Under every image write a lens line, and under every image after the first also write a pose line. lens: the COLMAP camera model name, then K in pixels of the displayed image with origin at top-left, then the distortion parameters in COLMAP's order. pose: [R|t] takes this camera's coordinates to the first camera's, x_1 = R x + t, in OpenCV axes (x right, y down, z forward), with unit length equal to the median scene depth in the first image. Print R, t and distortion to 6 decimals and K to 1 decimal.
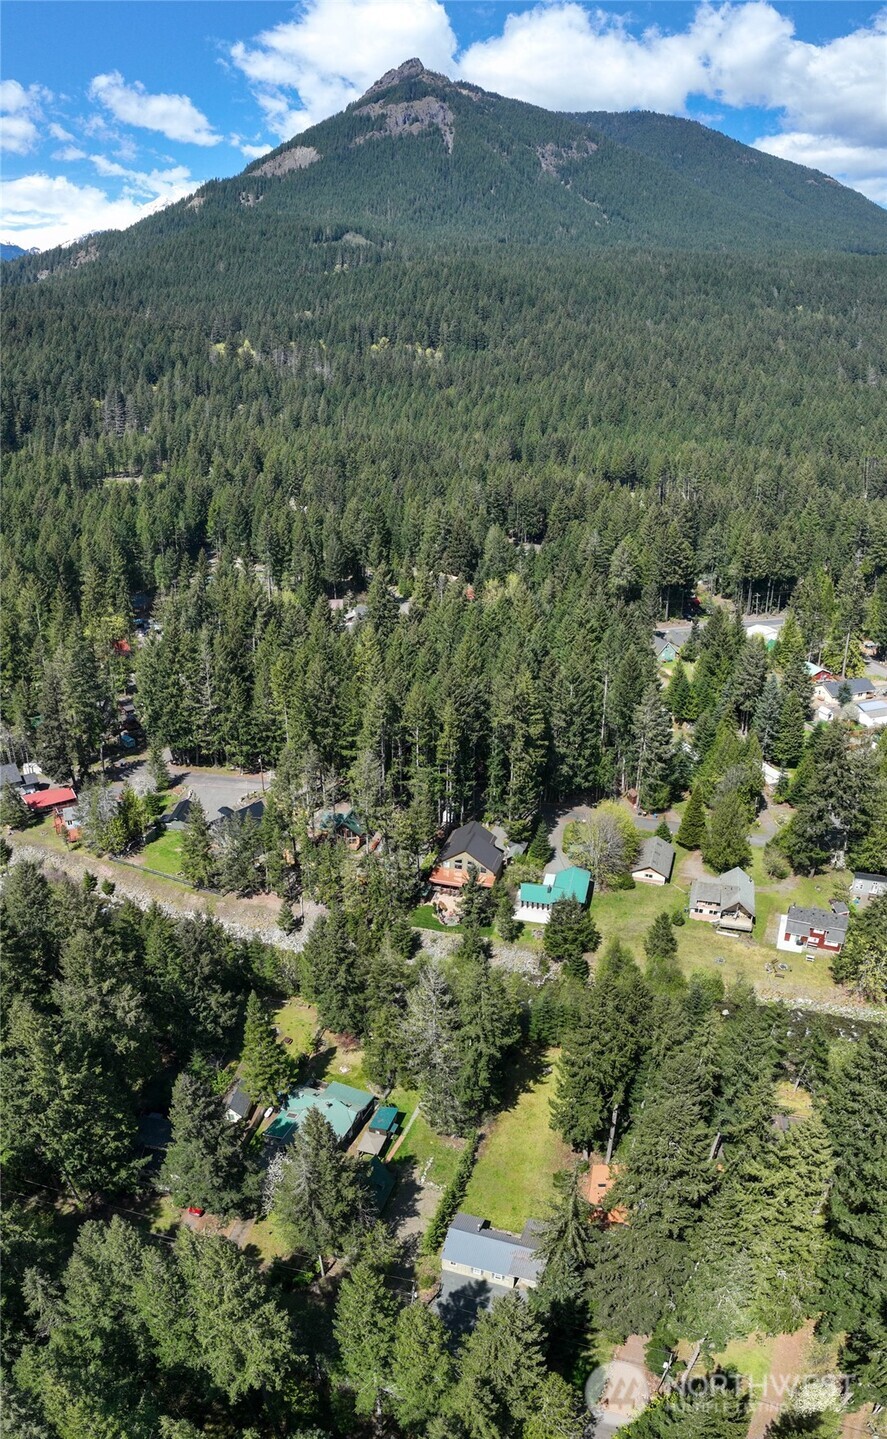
lens RADIAL K [[1009.3, 0, 443.5], [0, 1009.3, 719.5], [0, 0, 1]] dist [-0.000049, -0.000580]
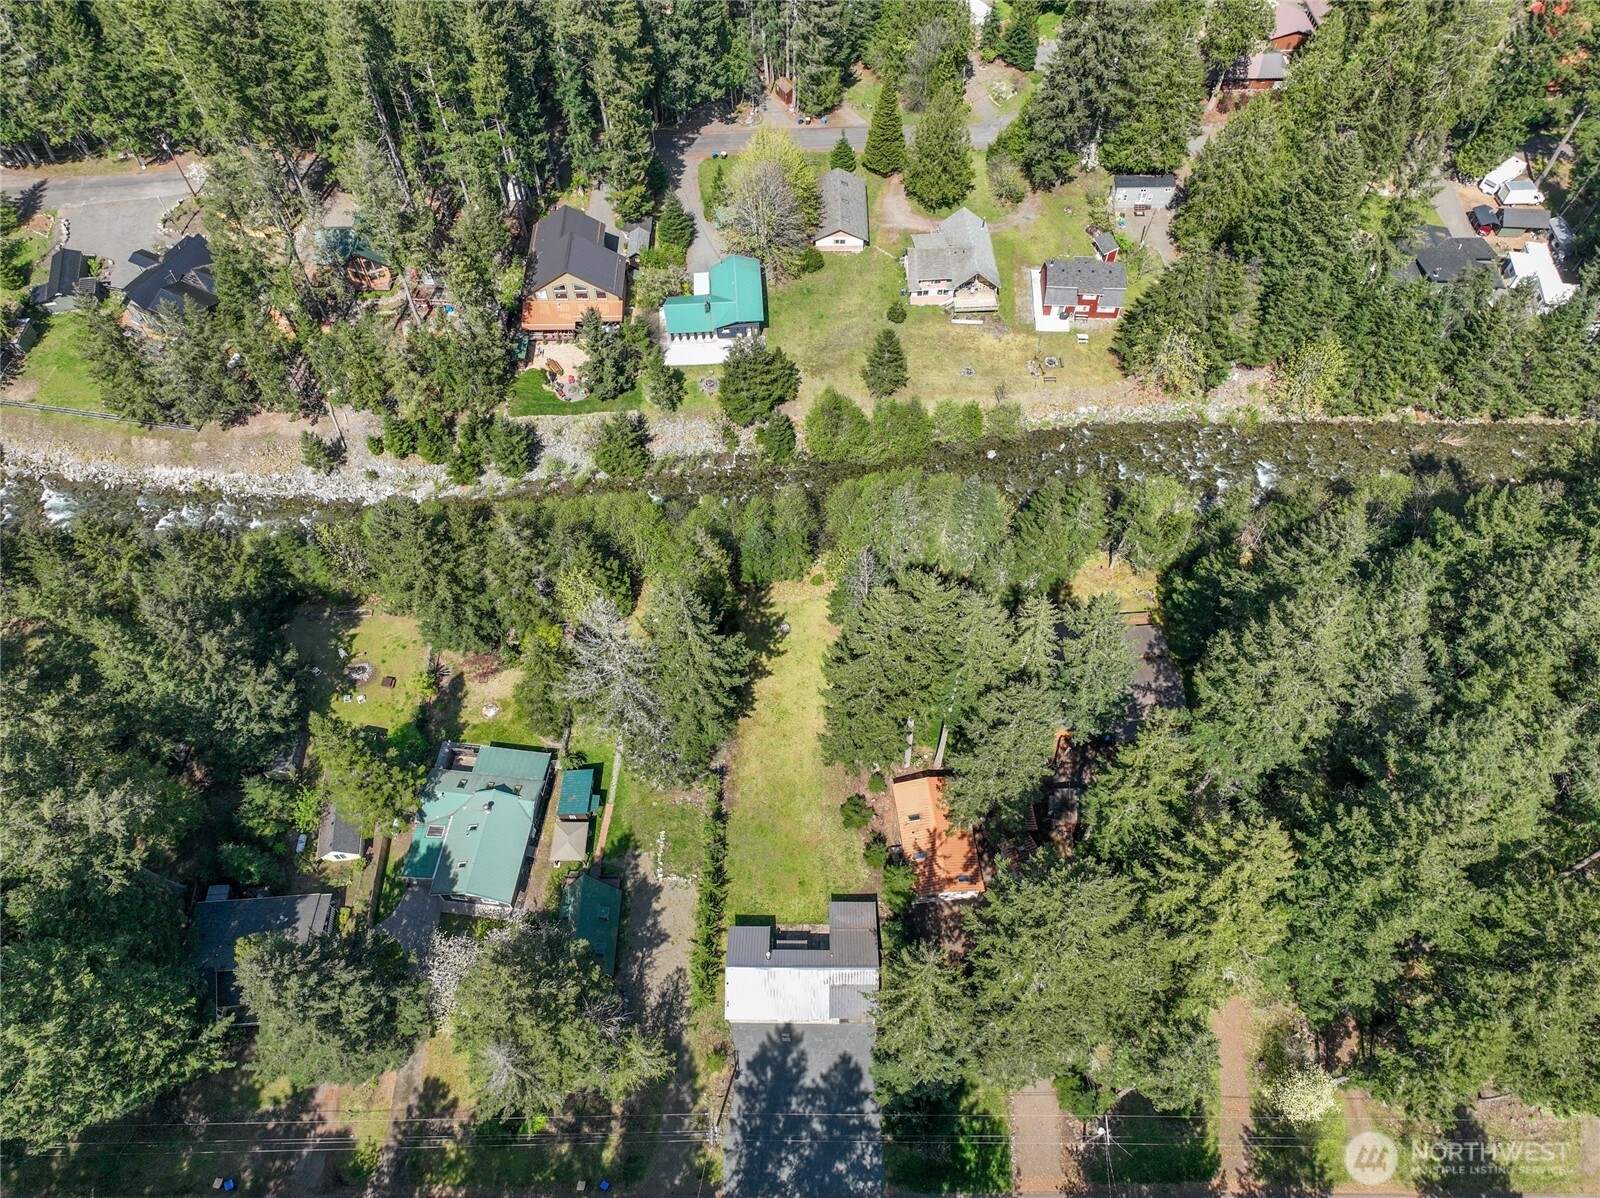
lens RADIAL K [[1271.4, 0, 872.1], [0, 1271.4, 658.8], [0, 0, 1]] dist [0.015766, 0.004351]
pose [[0.951596, -0.250981, 0.177409, 0.001087], [0.125365, 0.843973, 0.521530, -0.059312], [-0.280622, -0.474045, 0.834585, 0.160166]]
